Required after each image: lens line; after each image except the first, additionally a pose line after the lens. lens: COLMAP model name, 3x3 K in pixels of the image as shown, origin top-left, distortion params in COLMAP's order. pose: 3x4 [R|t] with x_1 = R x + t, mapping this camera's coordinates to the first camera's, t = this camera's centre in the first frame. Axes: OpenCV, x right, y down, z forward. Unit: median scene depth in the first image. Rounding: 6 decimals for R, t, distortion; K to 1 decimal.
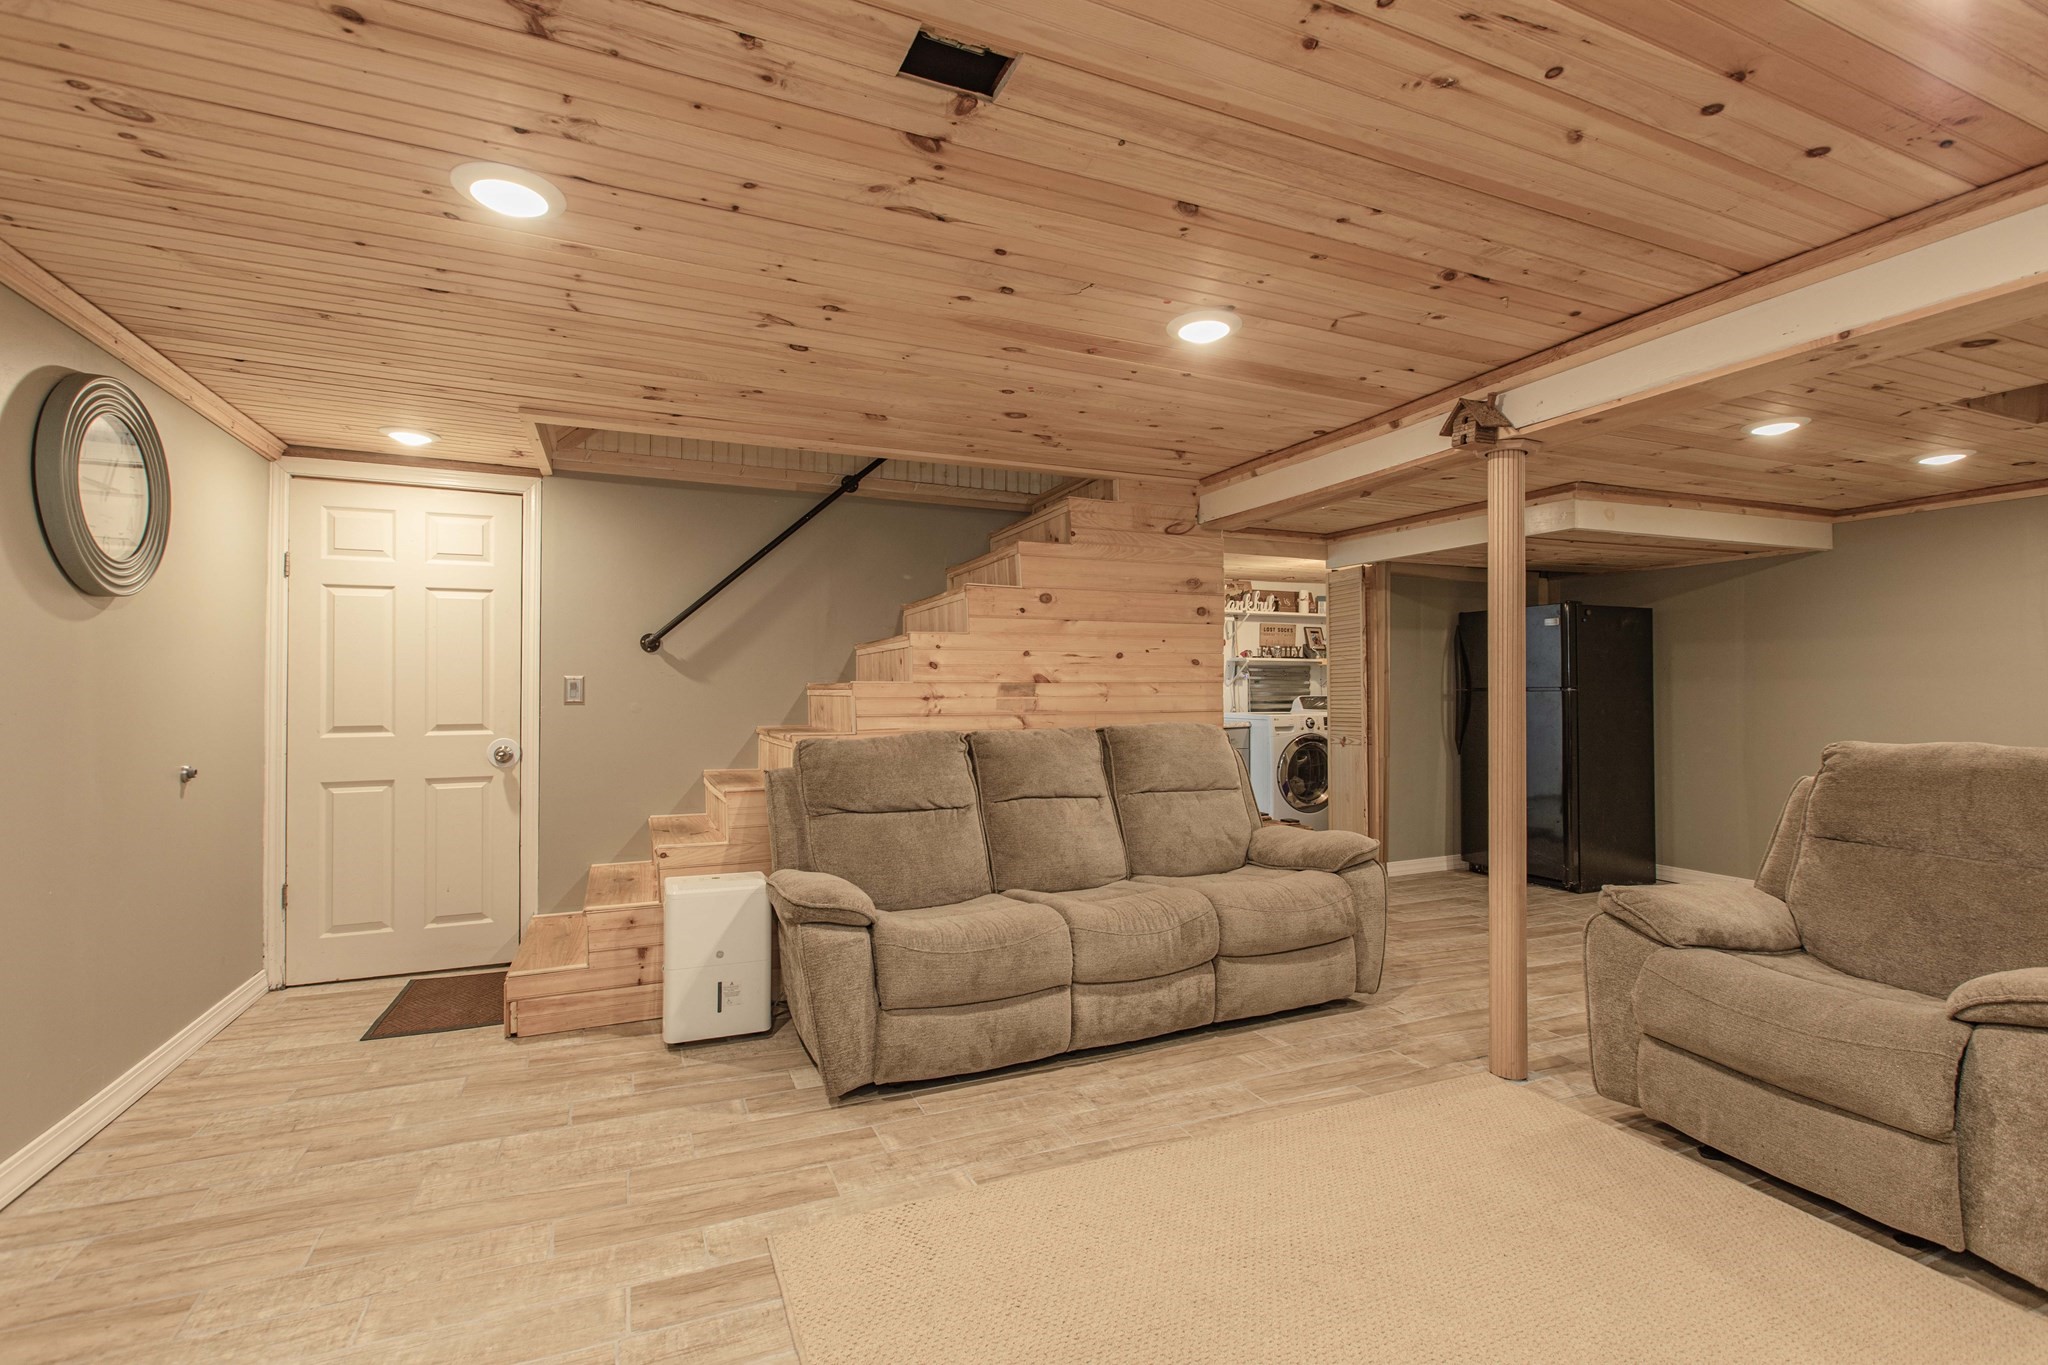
lens RADIAL K [[926.2, 0, 1027.1], [0, 926.2, 684.1], [0, 0, 1]] dist [-0.003672, 0.001533]
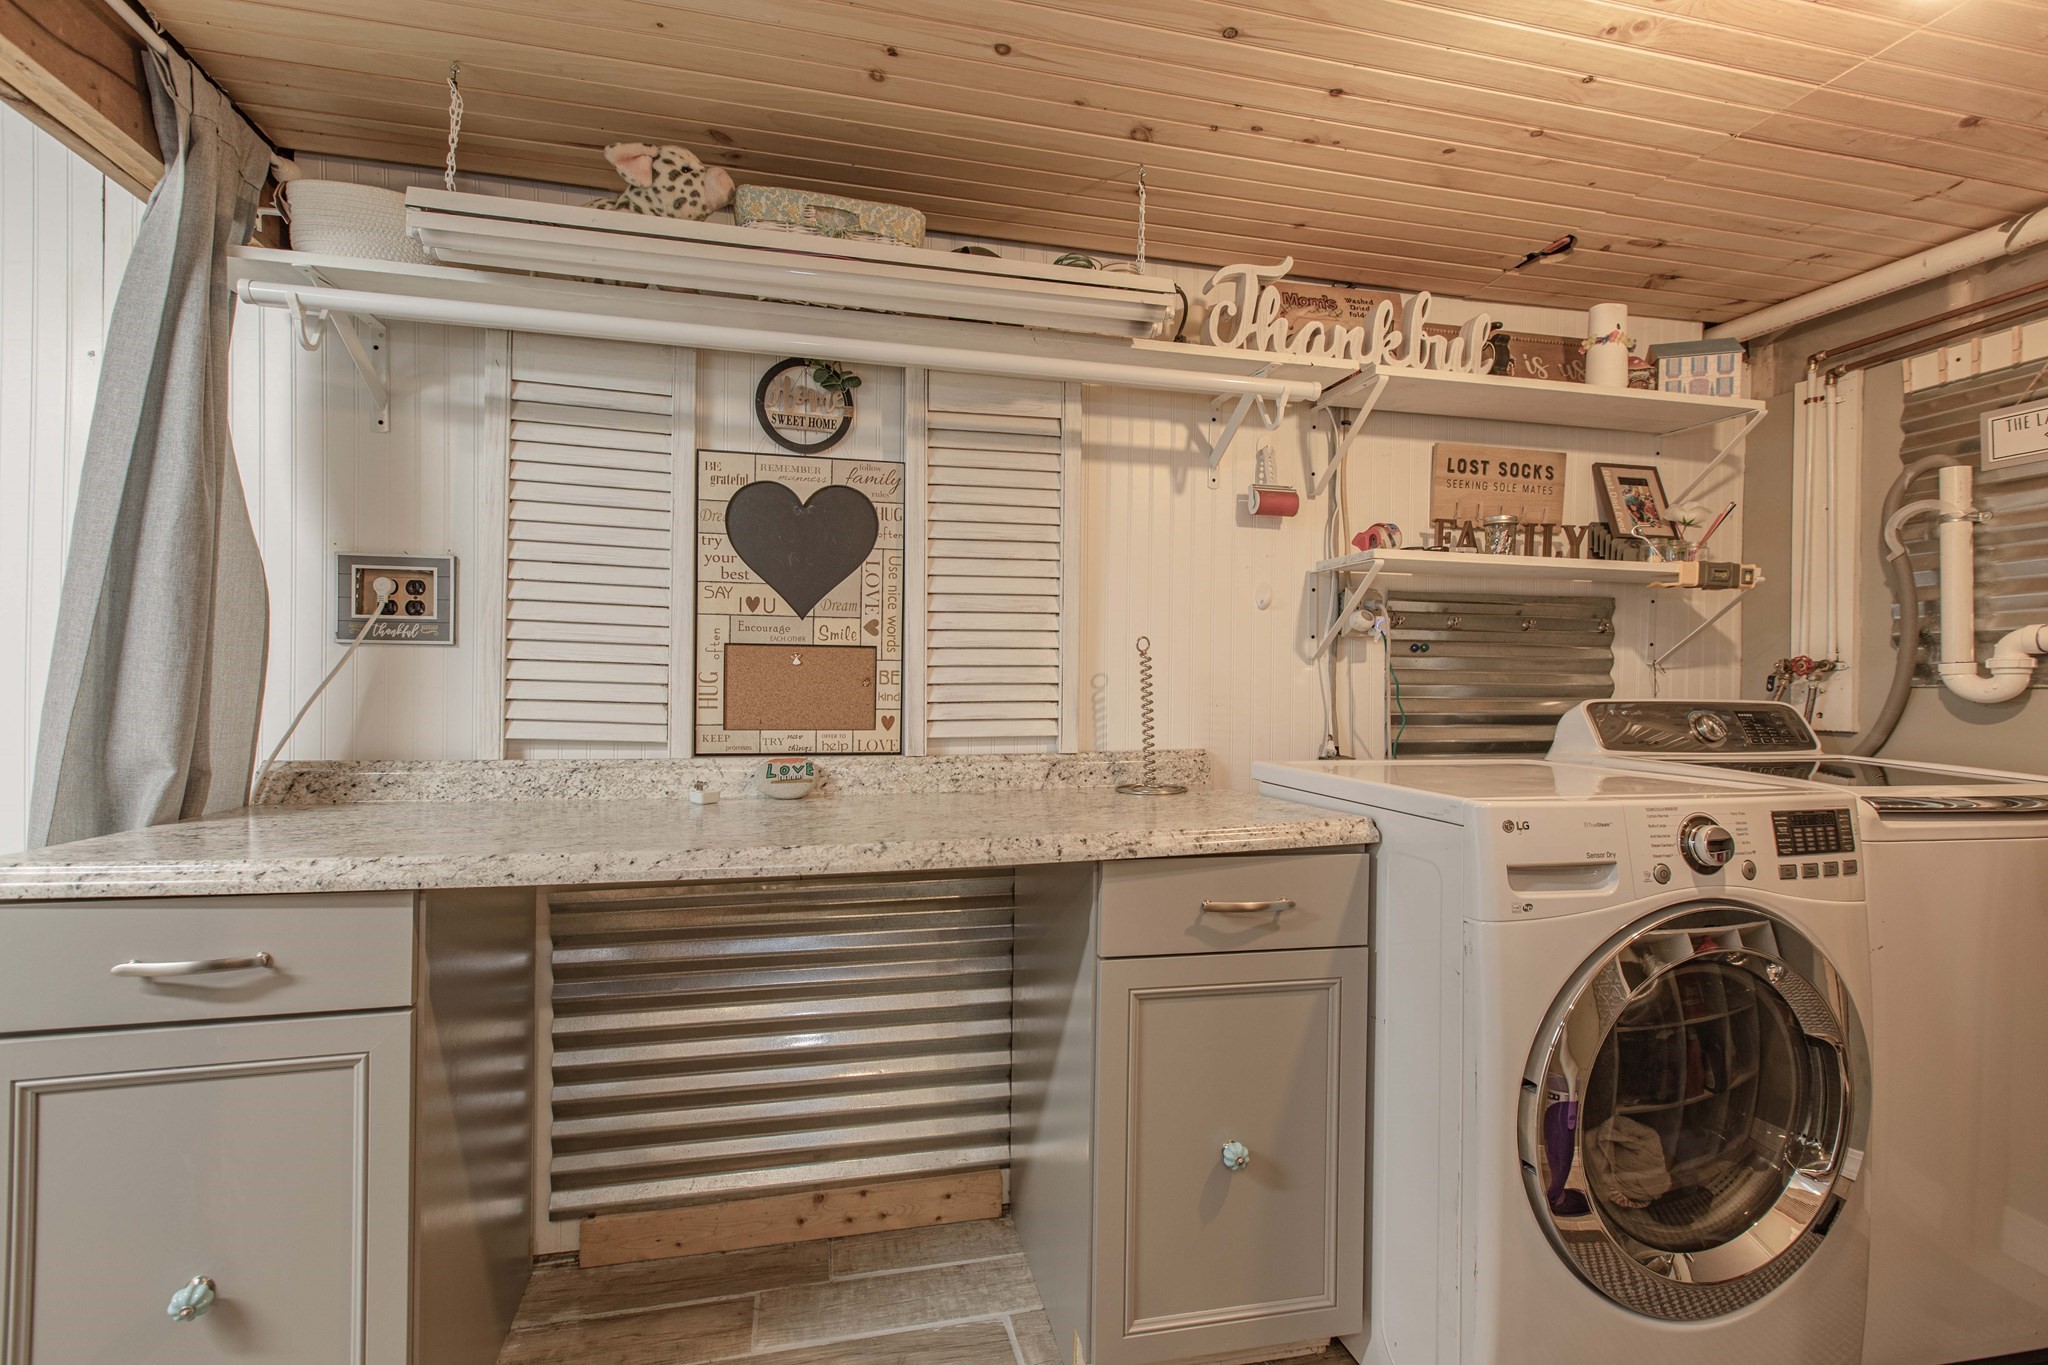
lens RADIAL K [[926.2, 0, 1026.1], [0, 926.2, 689.1], [0, 0, 1]] dist [-0.003672, 0.001533]
pose [[0.984542, 0.008987, -0.174917, 0.202777], [-0.007966, 0.999947, 0.006535, 0.010592], [0.174967, -0.005041, 0.984561, 0.792060]]
